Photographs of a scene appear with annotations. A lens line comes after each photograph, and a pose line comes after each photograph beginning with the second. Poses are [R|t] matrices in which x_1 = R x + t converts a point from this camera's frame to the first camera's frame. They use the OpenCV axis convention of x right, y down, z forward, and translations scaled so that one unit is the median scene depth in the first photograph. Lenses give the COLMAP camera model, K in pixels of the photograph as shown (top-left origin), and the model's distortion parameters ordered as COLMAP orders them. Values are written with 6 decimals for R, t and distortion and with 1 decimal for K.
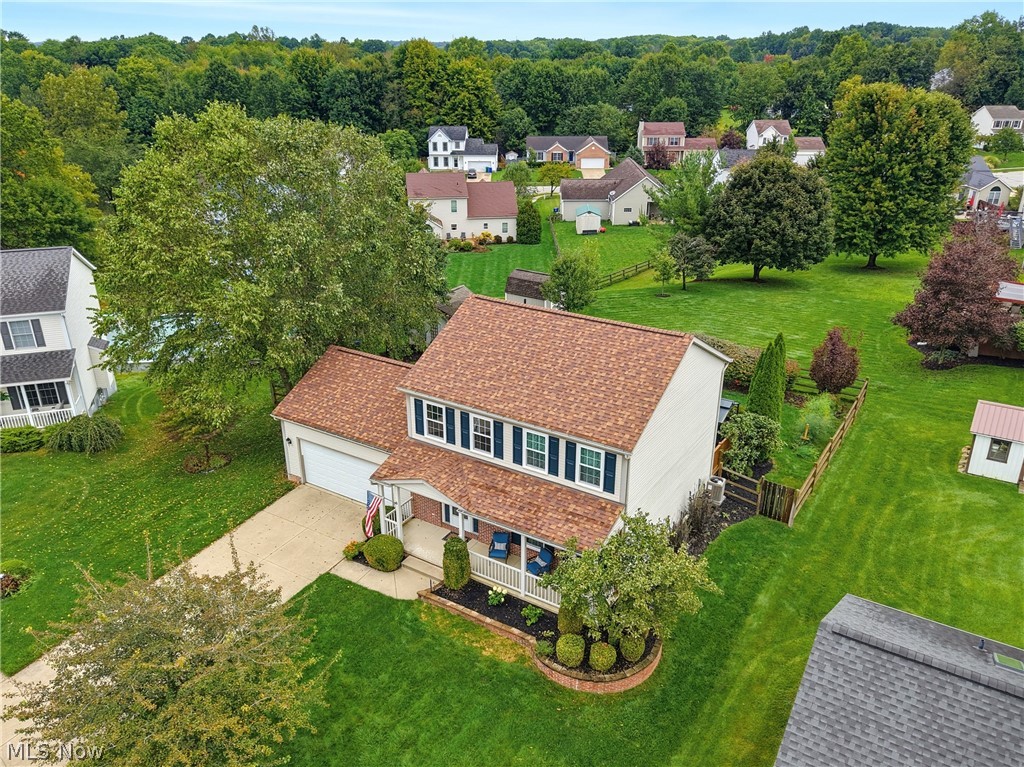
lens RADIAL K [[810.2, 0, 512.4], [0, 810.2, 386.6], [0, 0, 1]] dist [0.001065, -0.002256]
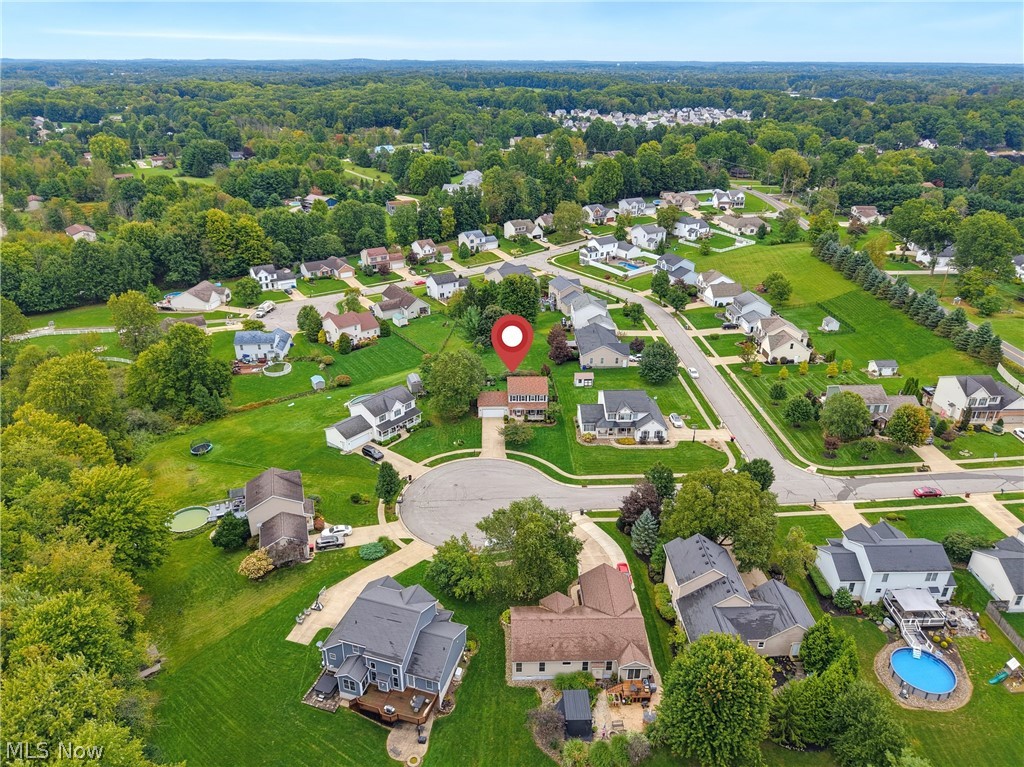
lens RADIAL K [[707.8, 0, 512.5], [0, 707.8, 383.1], [0, 0, 1]] dist [0.001258, -0.000056]
pose [[0.826512, -0.237631, 0.510304, -0.781841], [0.217311, 0.970949, 0.100170, -0.170705], [-0.519282, 0.028103, 0.854141, -1.006798]]
